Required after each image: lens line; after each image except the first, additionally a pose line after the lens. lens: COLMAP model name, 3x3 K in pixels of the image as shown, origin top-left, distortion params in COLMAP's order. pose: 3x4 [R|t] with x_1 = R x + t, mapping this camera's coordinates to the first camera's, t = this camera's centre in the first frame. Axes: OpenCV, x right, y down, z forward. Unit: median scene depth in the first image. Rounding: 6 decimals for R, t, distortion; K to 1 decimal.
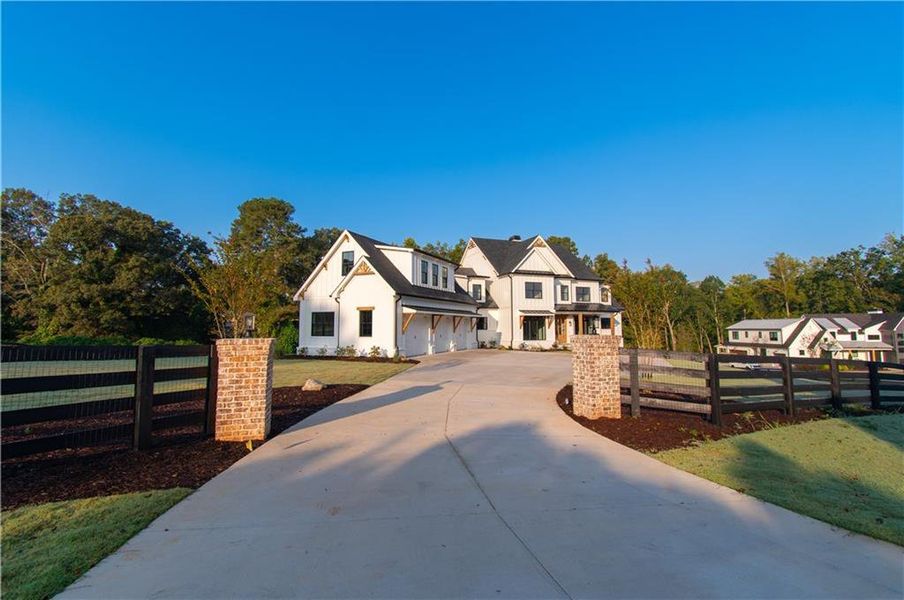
lens RADIAL K [[410.5, 0, 455.1], [0, 410.5, 286.4], [0, 0, 1]] dist [0.006510, -0.001543]
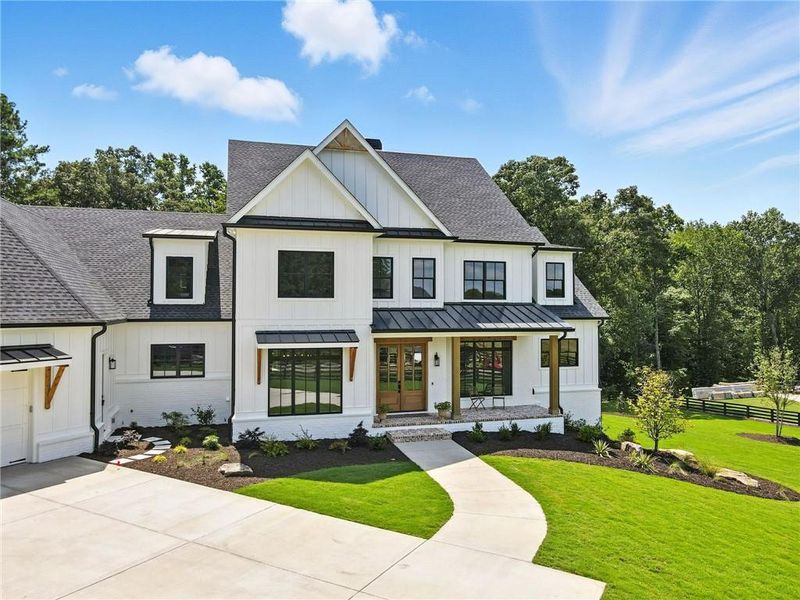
lens RADIAL K [[588.2, 0, 401.1], [0, 588.2, 298.7], [0, 0, 1]] dist [0.001321, 0.017201]
pose [[0.995489, 0.004473, -0.094769, 0.309733], [0.003844, 0.996166, 0.087403, -0.013027], [0.094796, -0.087373, 0.991655, 0.485030]]
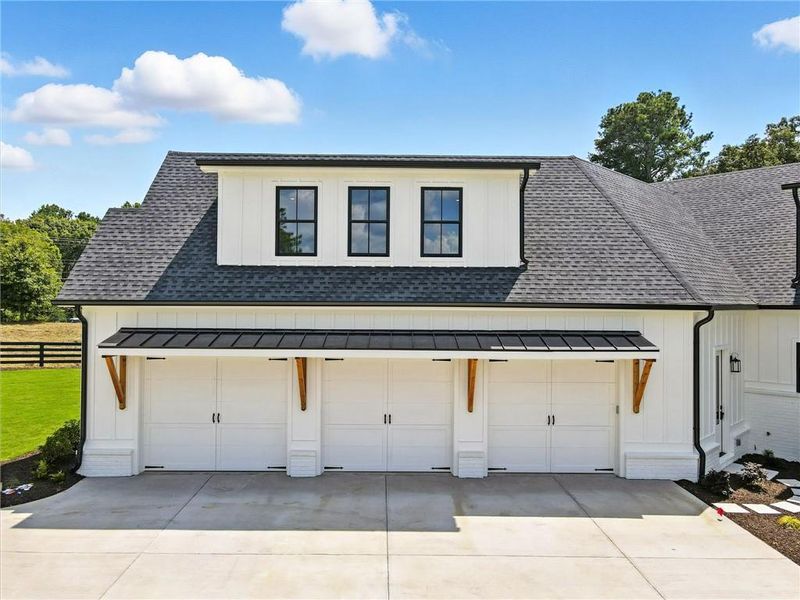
lens RADIAL K [[588.2, 0, 398.8], [0, 588.2, 294.4], [0, 0, 1]] dist [0.001321, 0.017201]
pose [[0.405157, -0.006500, -0.914224, 0.271580], [0.083535, 0.996055, 0.029939, 0.011812], [0.910423, -0.088500, 0.404101, 0.613533]]
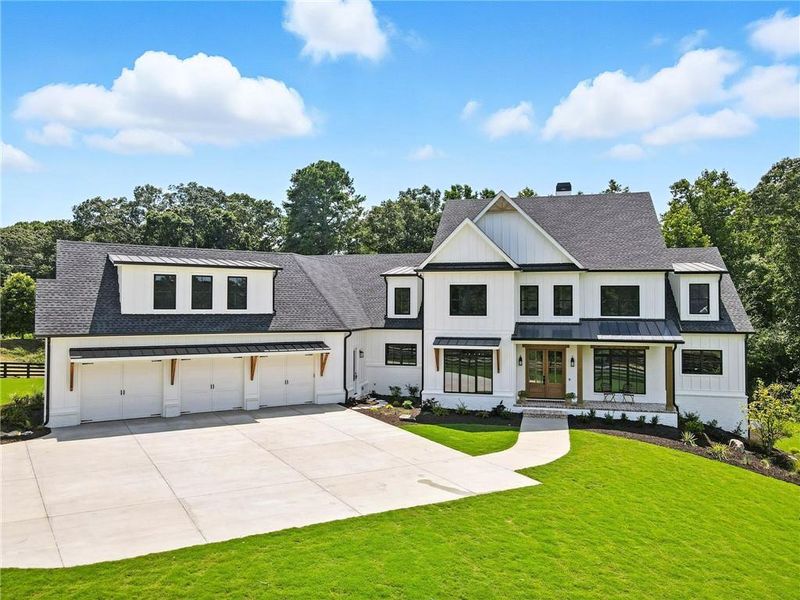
lens RADIAL K [[588.2, 0, 397.7], [0, 588.2, 298.5], [0, 0, 1]] dist [0.001321, 0.017201]
pose [[0.810890, -0.002835, -0.585192, 0.545240], [0.052140, 0.996361, 0.067423, -0.046990], [0.582872, -0.085185, 0.808087, 0.317215]]
